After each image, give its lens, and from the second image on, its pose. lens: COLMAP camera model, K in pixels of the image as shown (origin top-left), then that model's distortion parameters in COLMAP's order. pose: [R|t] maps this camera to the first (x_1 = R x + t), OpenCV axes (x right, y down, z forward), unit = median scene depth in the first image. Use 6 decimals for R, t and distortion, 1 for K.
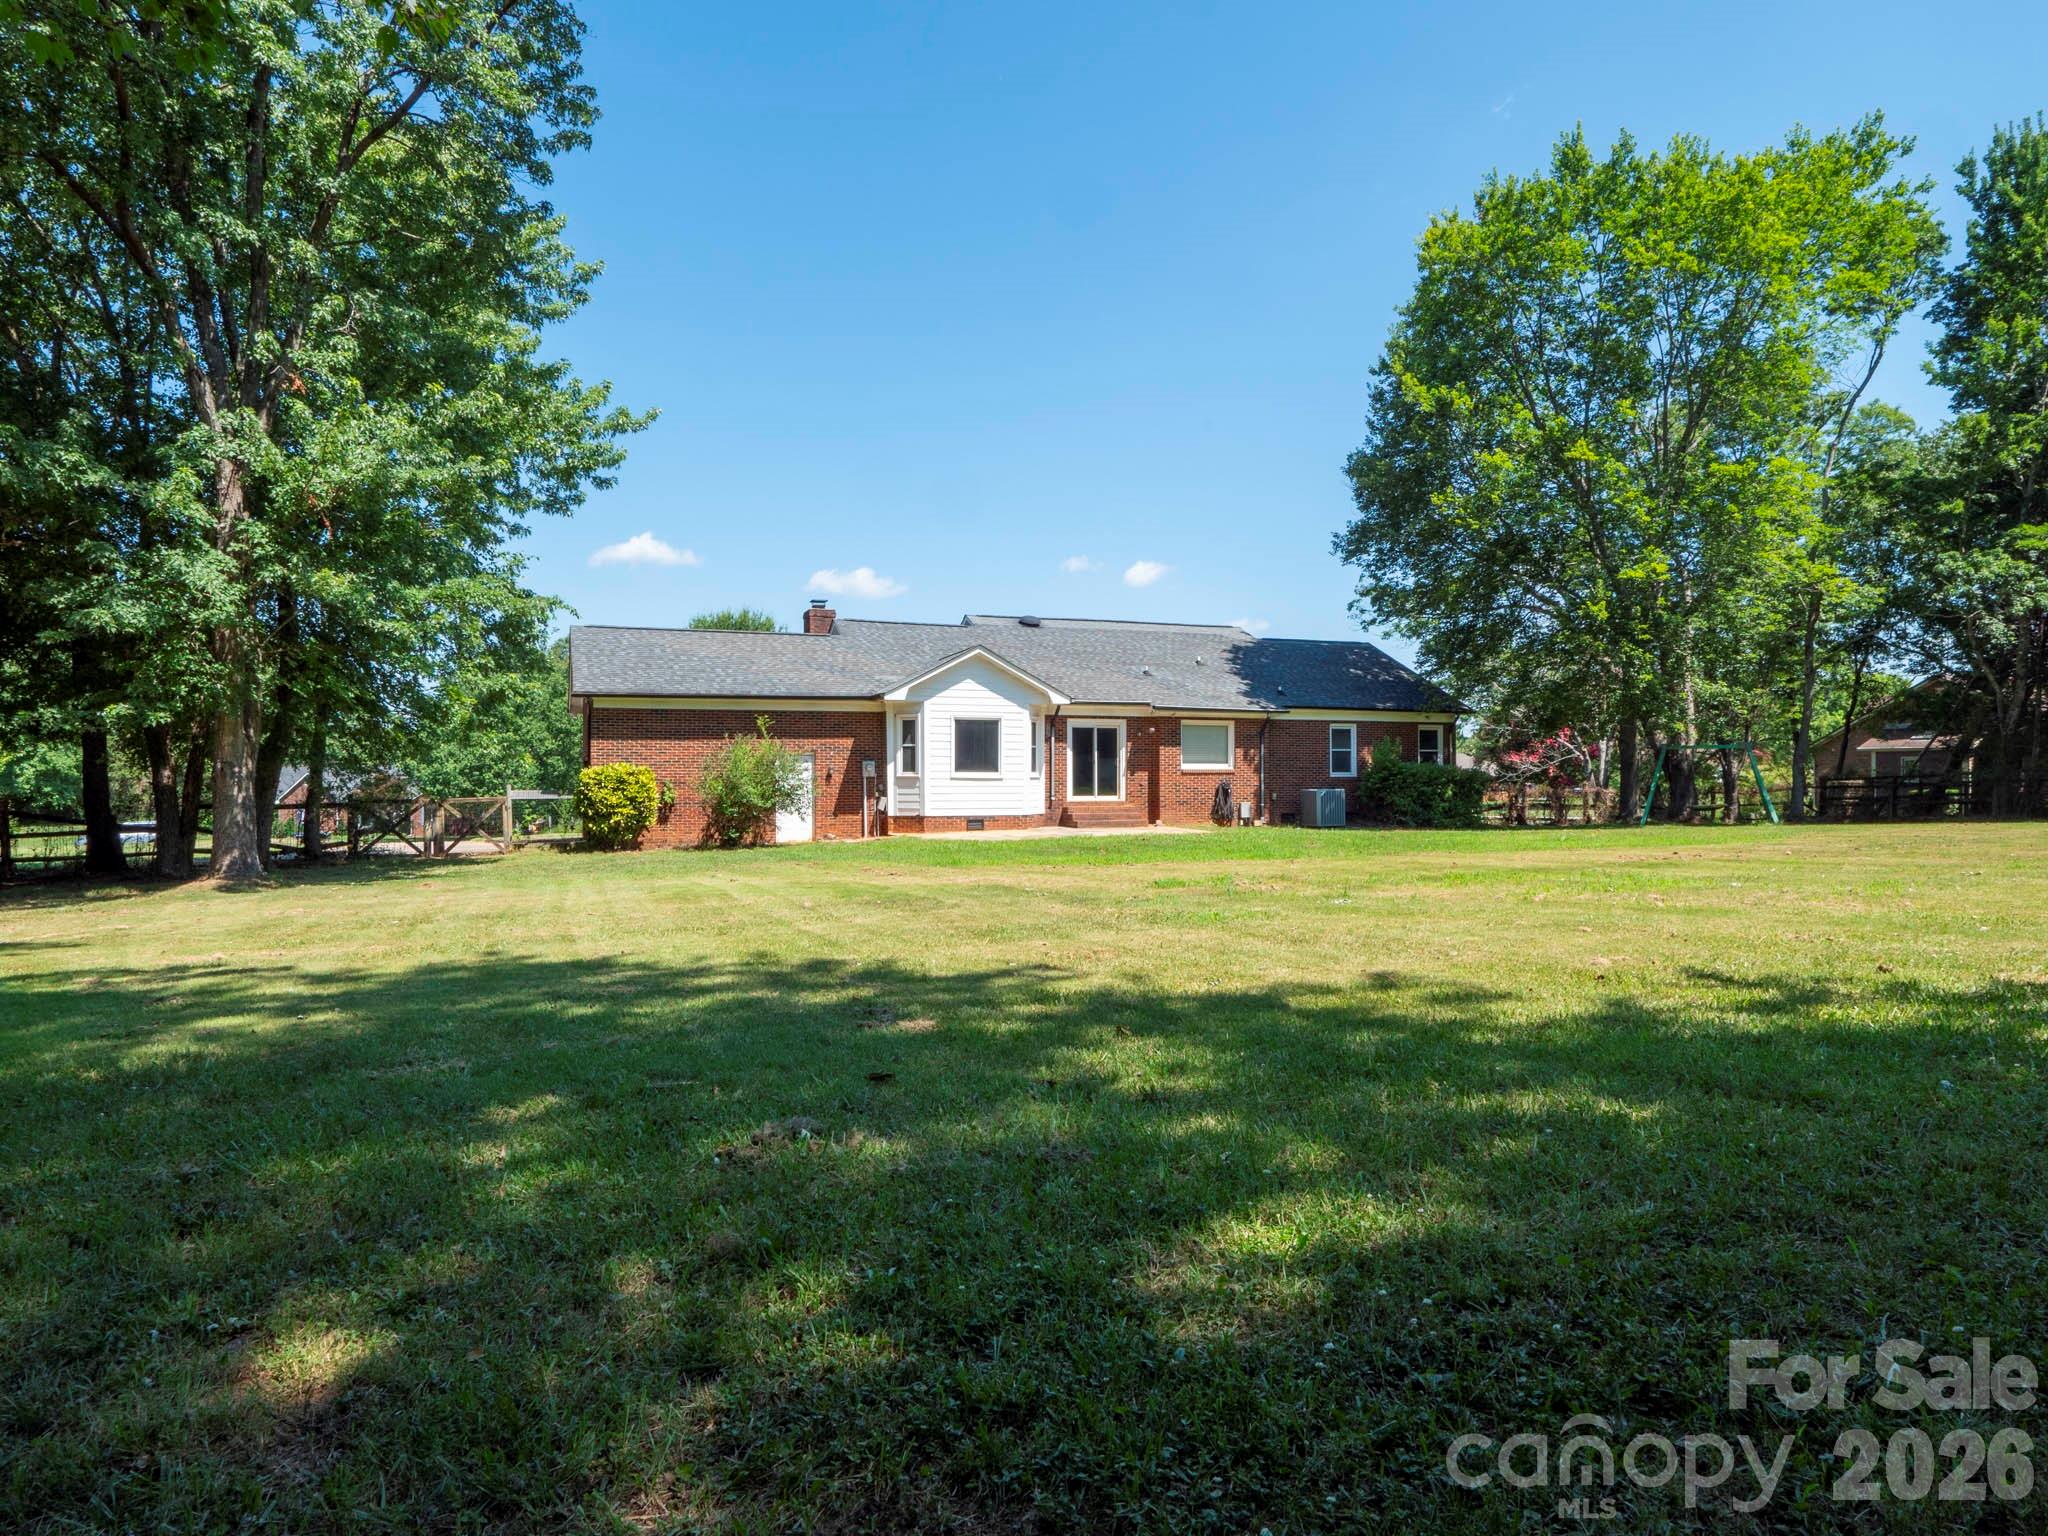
lens RADIAL K [[1235.2, 0, 1019.4], [0, 1235.2, 760.4], [0, 0, 1]] dist [-0.017383, 0.000581]
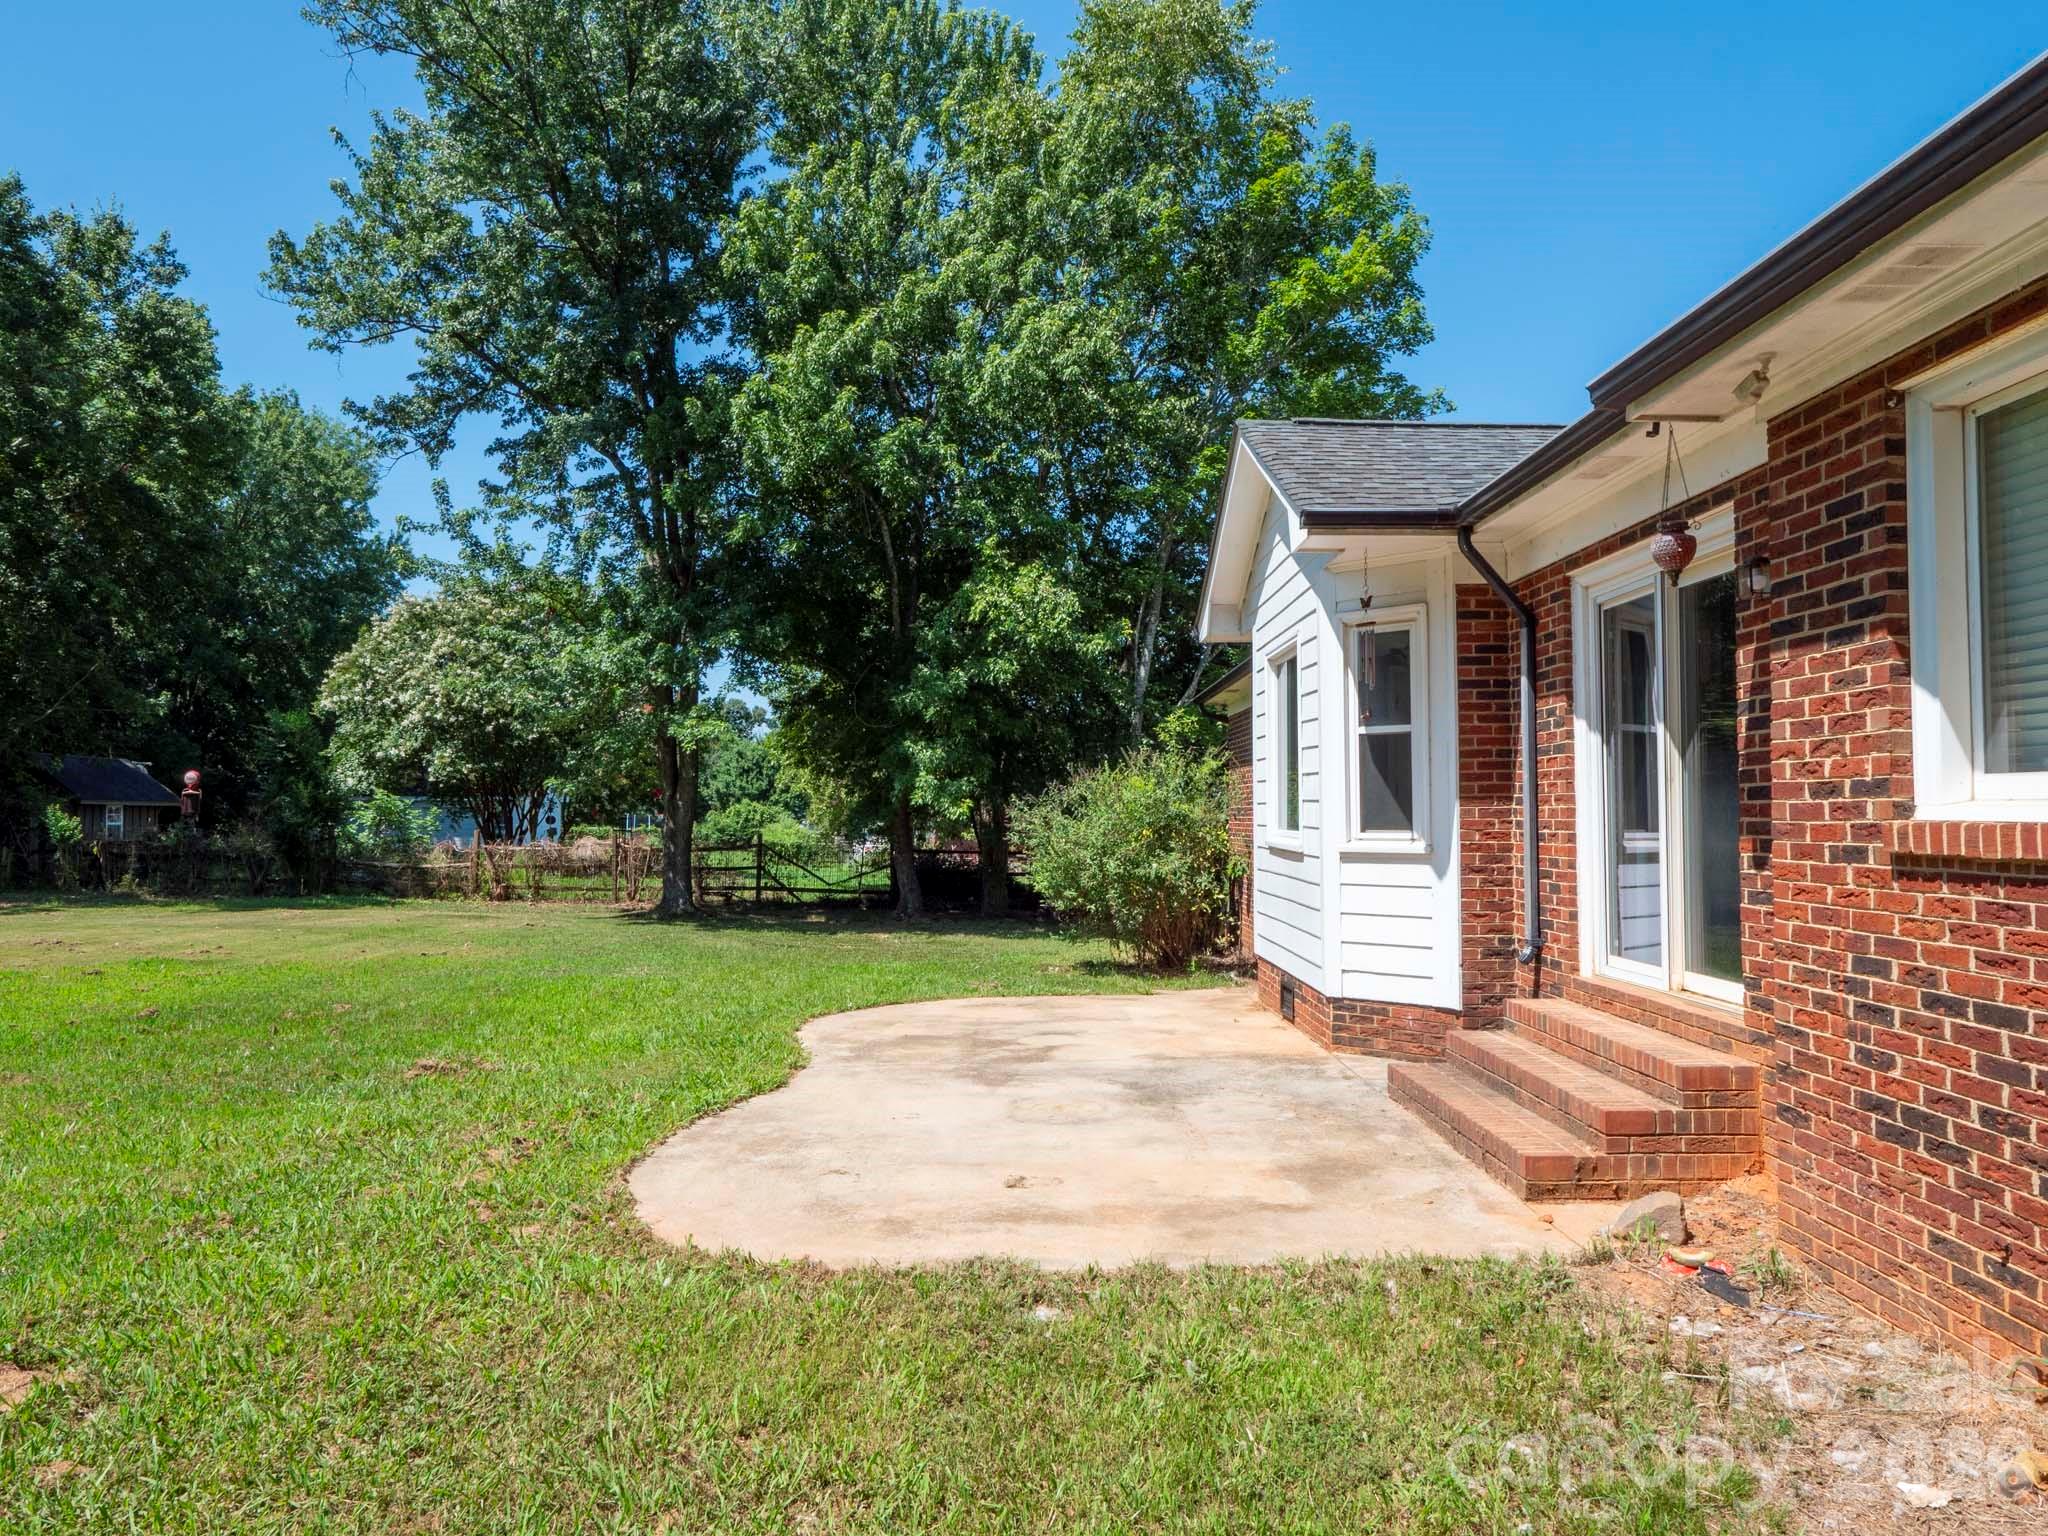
lens RADIAL K [[1378.4, 0, 1025.4], [0, 1378.4, 760.9], [0, 0, 1]] dist [0.006127, 0.002470]
pose [[-0.338864, -0.040170, -0.939977, 0.293528], [0.006510, 0.998964, -0.045037, 0.007143], [0.940813, -0.021381, -0.338251, 1.020226]]
